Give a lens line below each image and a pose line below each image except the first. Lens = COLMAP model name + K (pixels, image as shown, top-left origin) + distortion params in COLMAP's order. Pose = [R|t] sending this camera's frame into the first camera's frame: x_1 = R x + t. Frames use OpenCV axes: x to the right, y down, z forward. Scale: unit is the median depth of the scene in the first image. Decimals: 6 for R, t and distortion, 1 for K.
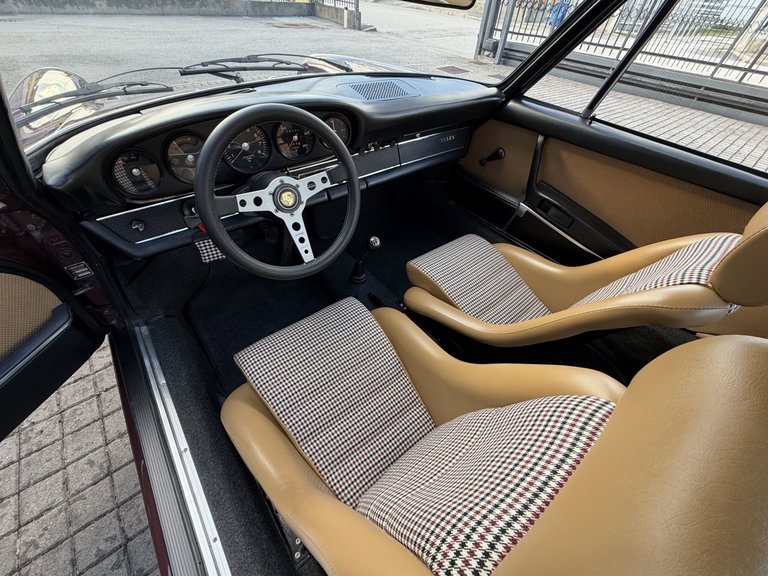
lens RADIAL K [[307.9, 0, 381.9], [0, 307.9, 287.3], [0, 0, 1]] dist [0.001682, -0.000691]
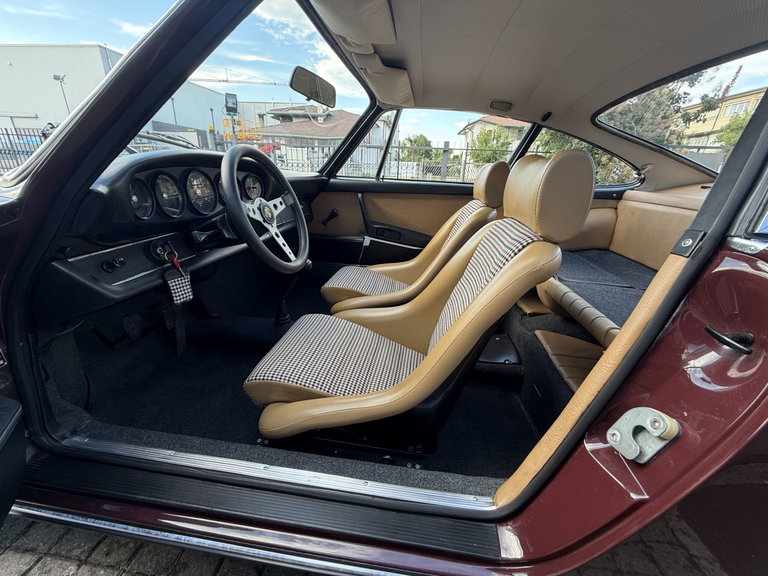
lens RADIAL K [[307.9, 0, 382.8], [0, 307.9, 286.7], [0, 0, 1]] dist [0.001682, -0.000691]
pose [[0.723266, -0.278757, 0.631807, -0.614036], [0.494790, 0.847417, -0.192528, 0.324621], [-0.481736, 0.451861, 0.750834, -0.033045]]
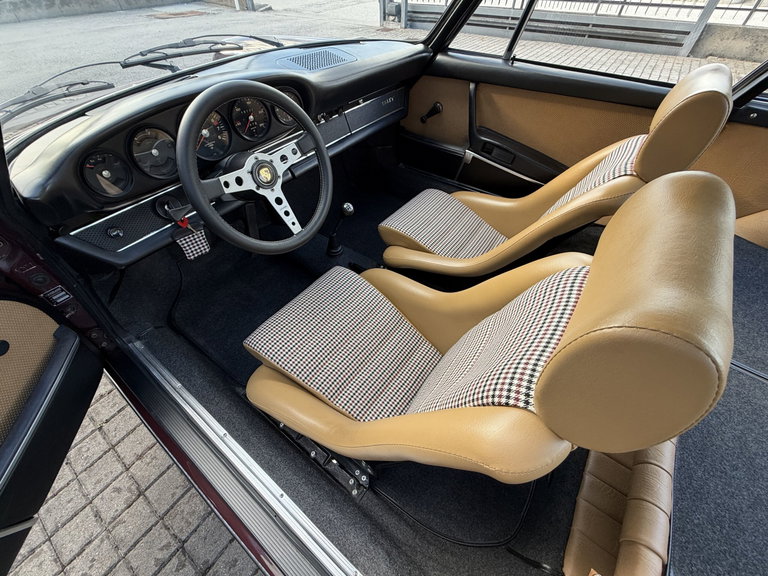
lens RADIAL K [[307.9, 0, 381.9], [0, 307.9, 287.3], [0, 0, 1]] dist [0.001682, -0.000691]
pose [[0.964566, -0.234105, 0.121683, -0.103332], [0.227581, 0.971574, 0.065204, 0.073128], [-0.133488, -0.035200, 0.990425, -0.064852]]
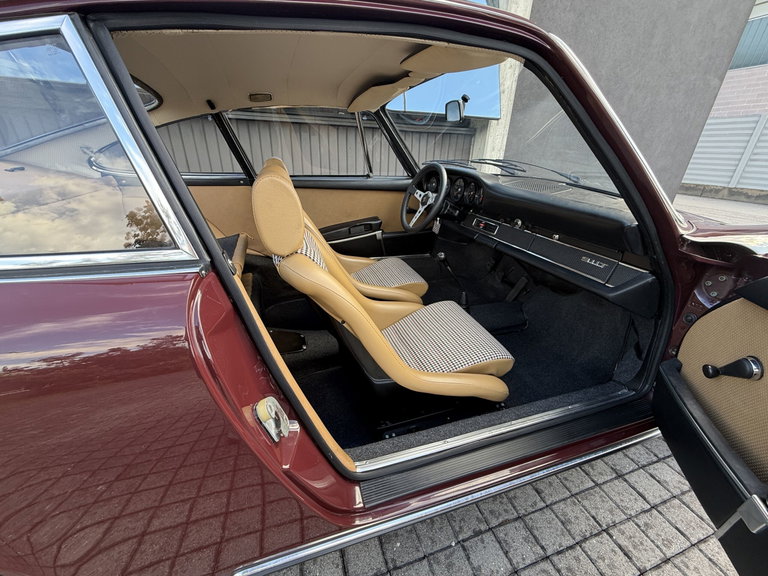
lens RADIAL K [[307.9, 0, 381.2], [0, 307.9, 287.1], [0, 0, 1]] dist [0.001682, -0.000691]
pose [[-0.341962, 0.315331, -0.885228, 1.483550], [-0.704793, 0.537015, 0.463553, -0.561152], [0.621554, 0.782420, 0.038604, 0.883770]]
